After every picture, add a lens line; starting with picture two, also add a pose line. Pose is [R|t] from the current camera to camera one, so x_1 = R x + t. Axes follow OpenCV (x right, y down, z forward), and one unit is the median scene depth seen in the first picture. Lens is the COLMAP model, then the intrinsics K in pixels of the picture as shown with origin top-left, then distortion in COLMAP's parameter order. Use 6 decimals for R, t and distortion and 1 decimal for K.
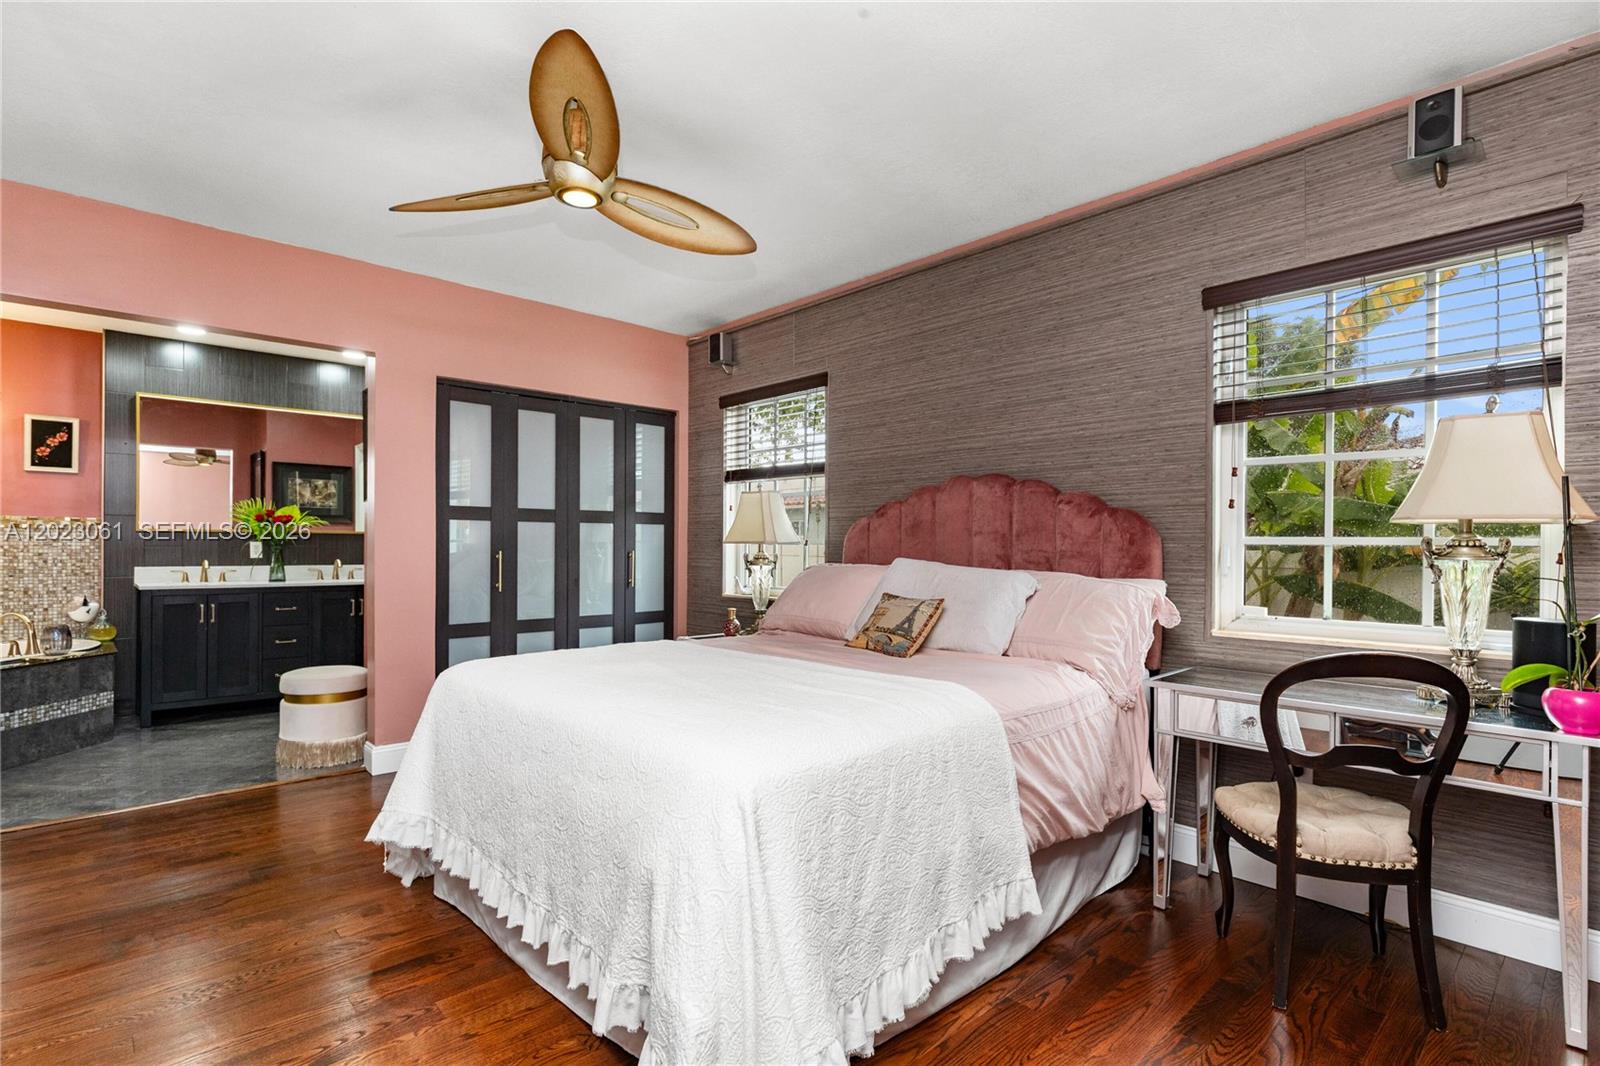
lens RADIAL K [[775.0, 0, 800.9], [0, 775.0, 547.6], [0, 0, 1]] dist [0.000669, -0.000417]
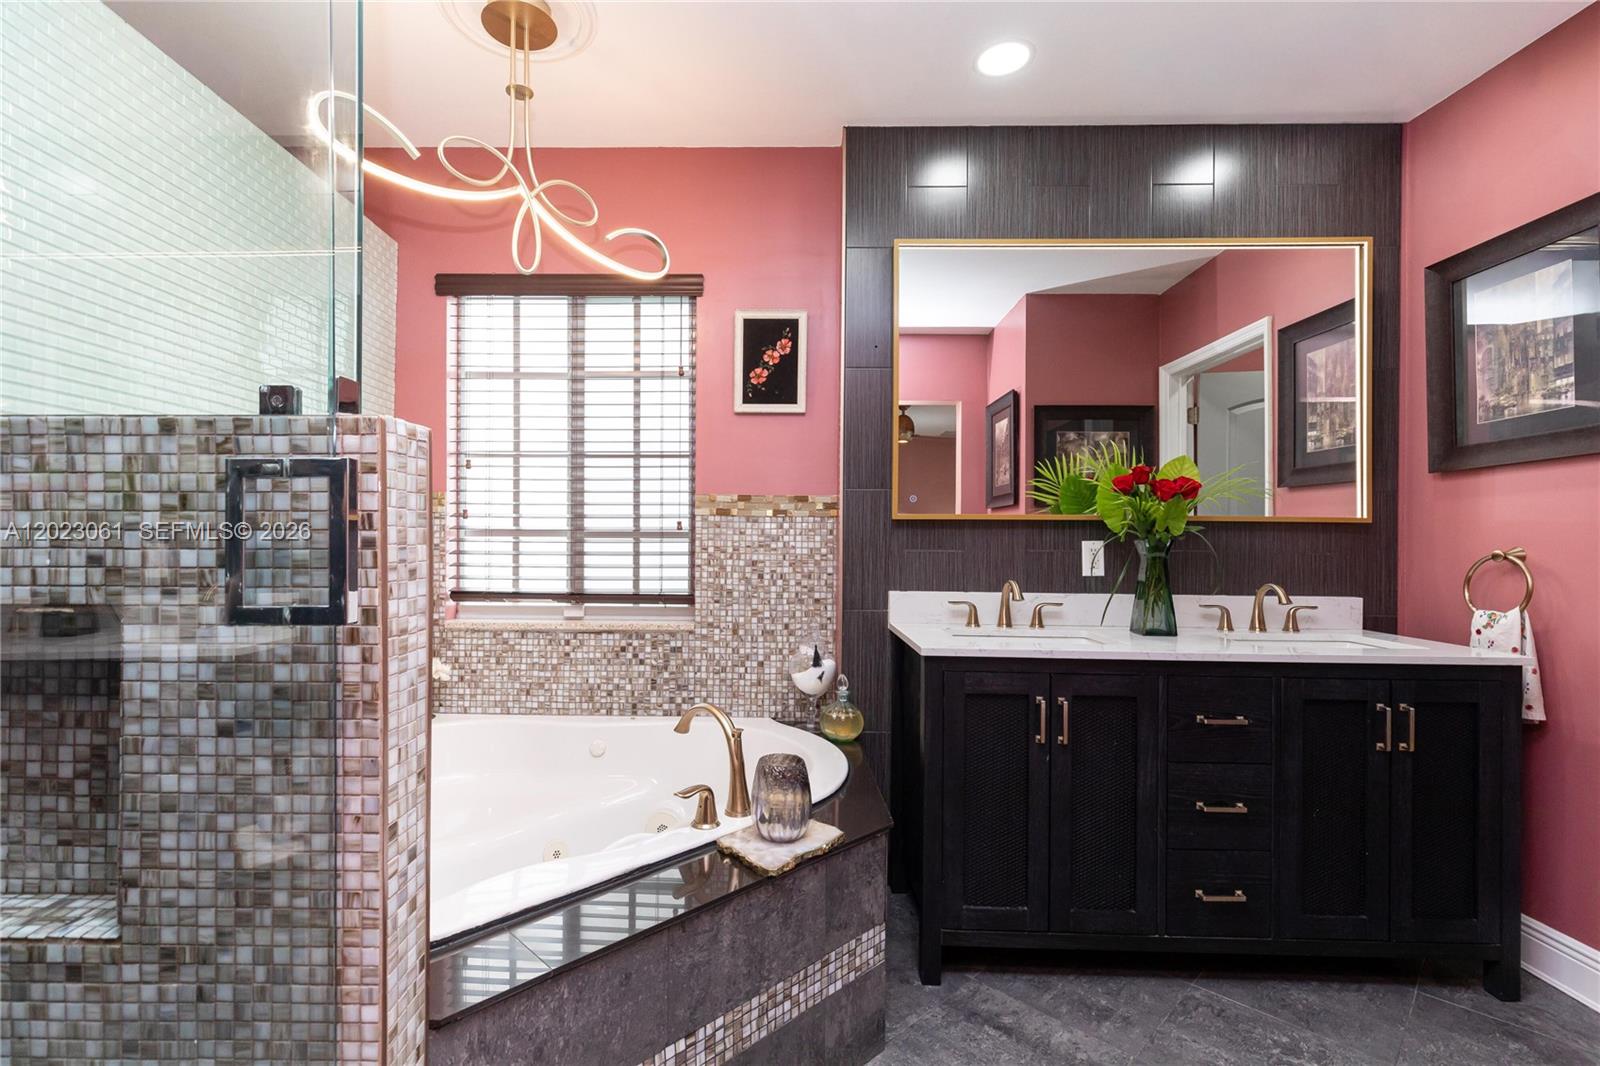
lens RADIAL K [[761.0, 0, 756.1], [0, 761.0, 535.8], [0, 0, 1]] dist [0.001862, 0.000128]
pose [[0.712902, -0.005822, -0.701240, -0.599360], [-0.004647, 0.999904, -0.013025, -0.003667], [0.701248, 0.012544, 0.712807, 0.613439]]
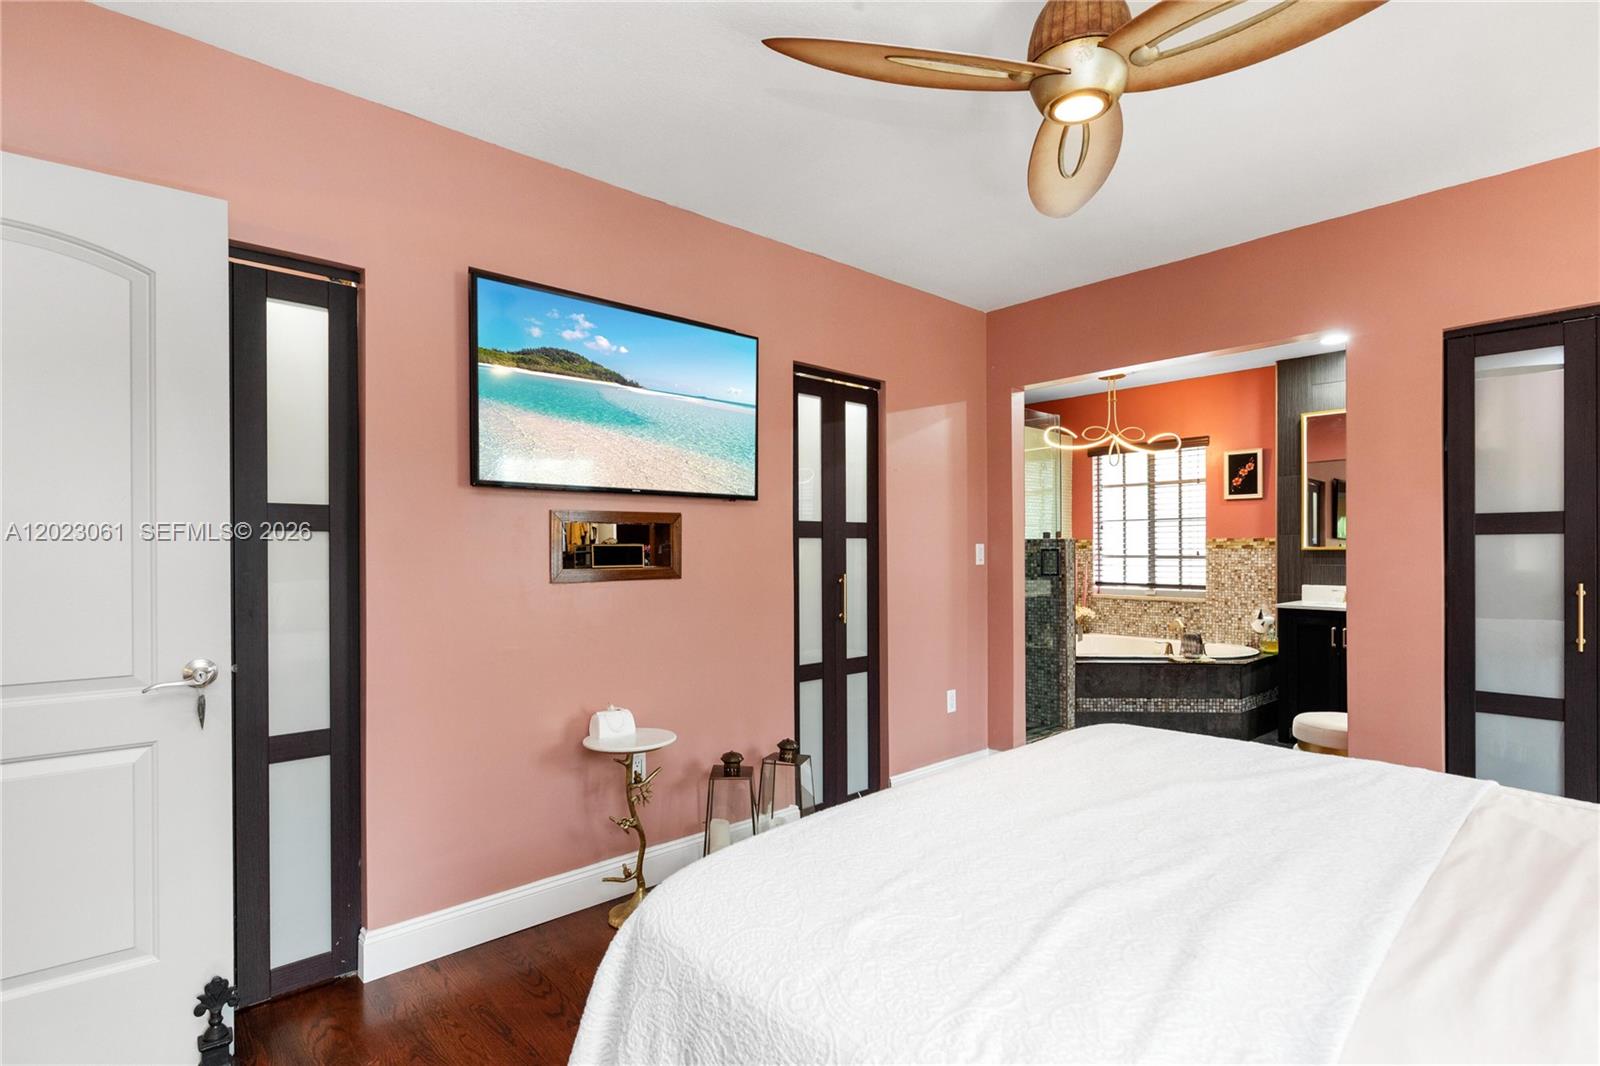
lens RADIAL K [[775.0, 0, 800.9], [0, 775.0, 547.6], [0, 0, 1]] dist [0.000669, -0.000417]
pose [[-0.001795, -0.014100, -0.999899, 0.173111], [-0.003852, 0.999893, -0.014093, -0.007161], [0.999991, 0.003827, -0.001850, 0.353724]]
